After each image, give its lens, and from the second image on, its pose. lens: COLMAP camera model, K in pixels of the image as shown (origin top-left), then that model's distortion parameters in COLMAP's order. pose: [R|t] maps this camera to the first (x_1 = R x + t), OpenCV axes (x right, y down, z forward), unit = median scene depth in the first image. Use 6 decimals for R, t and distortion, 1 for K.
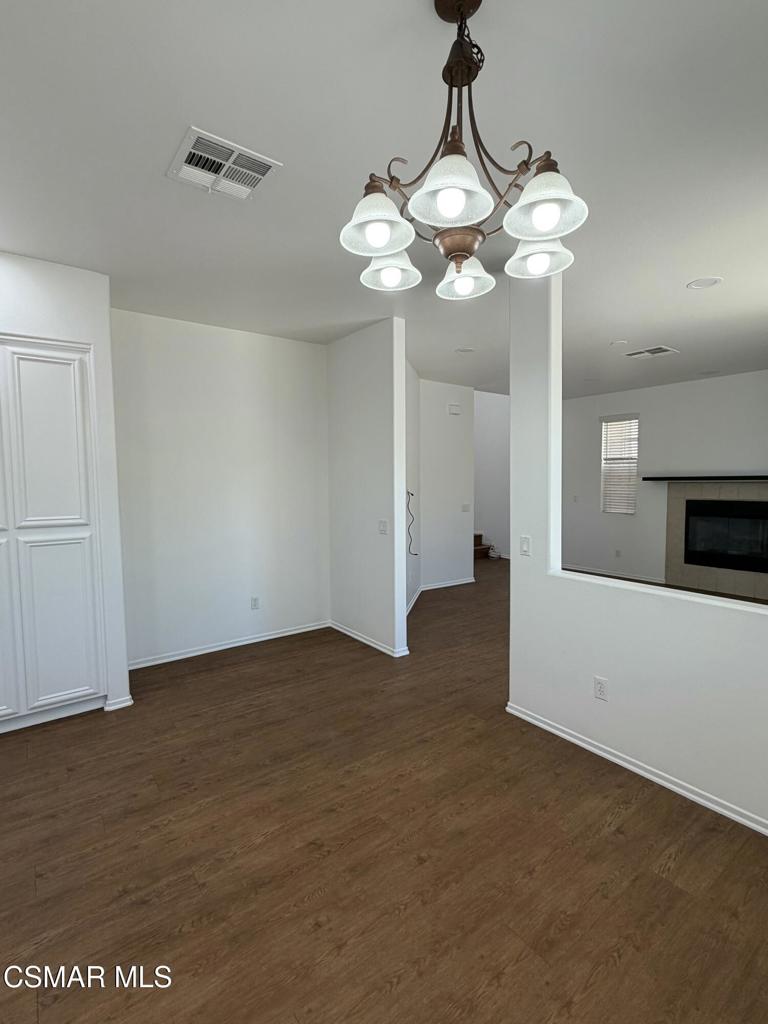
lens RADIAL K [[483.8, 0, 382.3], [0, 483.8, 511.6], [0, 0, 1]] dist [0.001273, 0.000019]
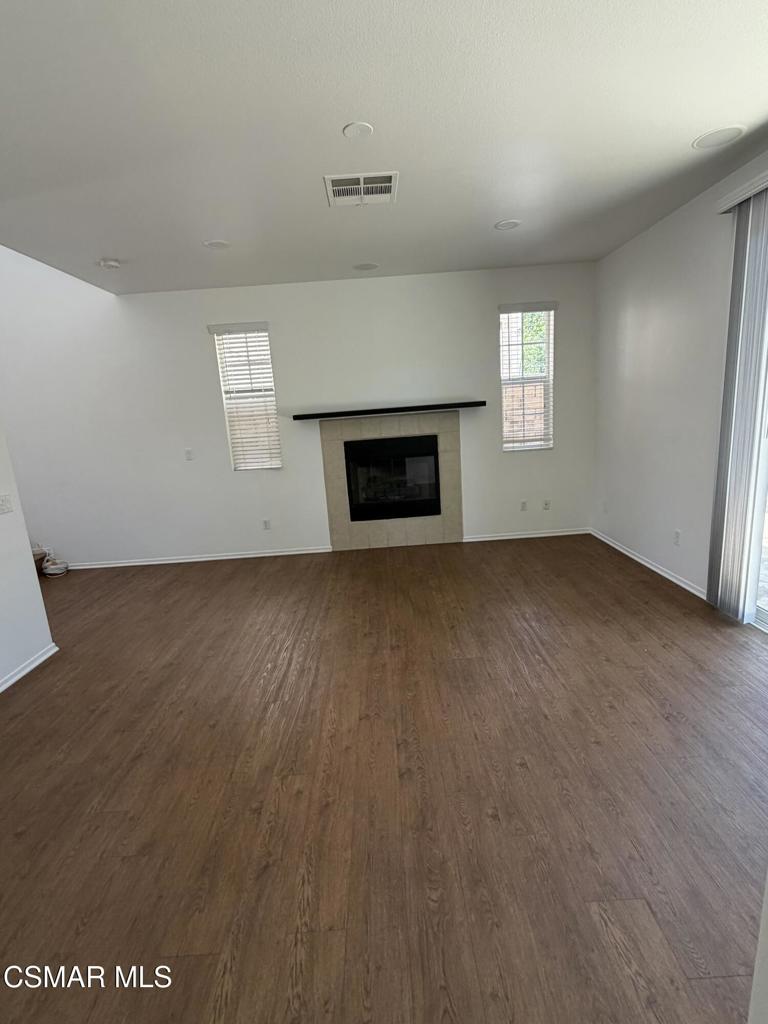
lens RADIAL K [[483.8, 0, 390.2], [0, 483.8, 510.6], [0, 0, 1]] dist [0.001273, 0.000019]
pose [[0.576659, -0.204480, 0.790982, 0.080259], [0.115871, 0.978855, 0.168573, -0.098939], [-0.808727, -0.005558, 0.588158, 1.232552]]
